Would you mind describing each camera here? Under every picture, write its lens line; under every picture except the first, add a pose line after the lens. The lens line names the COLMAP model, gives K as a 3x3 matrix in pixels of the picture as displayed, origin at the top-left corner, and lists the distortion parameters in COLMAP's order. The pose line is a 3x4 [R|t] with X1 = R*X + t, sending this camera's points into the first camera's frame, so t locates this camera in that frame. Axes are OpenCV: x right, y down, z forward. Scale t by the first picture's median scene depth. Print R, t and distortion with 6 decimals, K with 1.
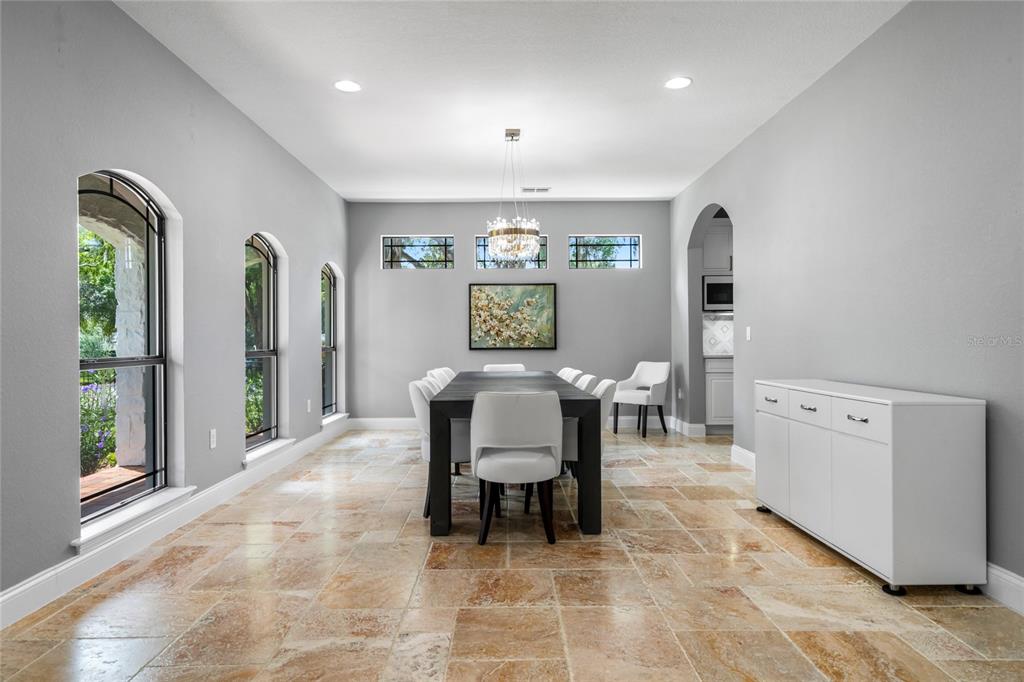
lens RADIAL K [[614.8, 0, 506.2], [0, 614.8, 341.4], [0, 0, 1]] dist [0.004524, 0.001660]
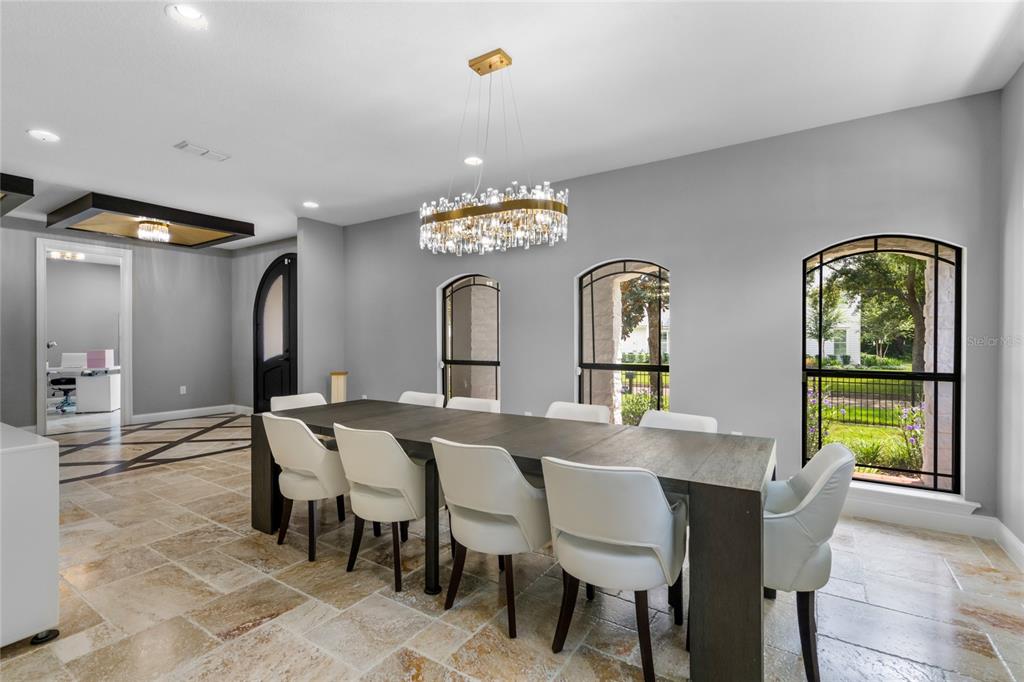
lens RADIAL K [[477.1, 0, 512.2], [0, 477.1, 339.6], [0, 0, 1]] dist [-0.005378, 0.001799]
pose [[-0.555750, 0.009798, -0.831292, 0.603870], [0.000011, 0.999931, 0.011778, -0.058590], [0.831349, 0.006536, -0.555712, 1.828694]]
